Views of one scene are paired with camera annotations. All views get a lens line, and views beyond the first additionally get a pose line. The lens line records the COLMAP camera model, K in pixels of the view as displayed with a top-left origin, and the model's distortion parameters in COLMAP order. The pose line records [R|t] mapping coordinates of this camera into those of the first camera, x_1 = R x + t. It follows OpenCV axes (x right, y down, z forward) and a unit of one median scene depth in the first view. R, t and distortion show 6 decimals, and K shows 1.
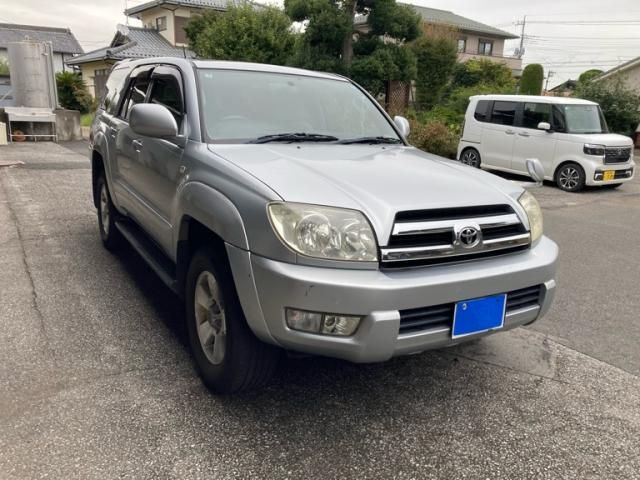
lens RADIAL K [[478.9, 0, 320.0], [0, 478.9, 240.0], [0, 0, 1]] dist [0.006862, 0.007169]
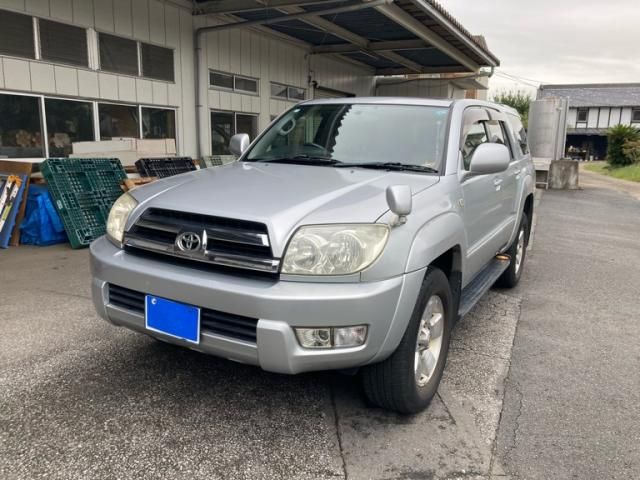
lens RADIAL K [[477.1, 0, 320.0], [0, 477.1, 240.0], [0, 0, 1]] dist [0.004041, -0.000510]
pose [[0.559693, 0.148626, -0.815263, 1.099511], [-0.229626, 0.973079, 0.019755, -0.080107], [0.796251, 0.176149, 0.578753, 0.539378]]
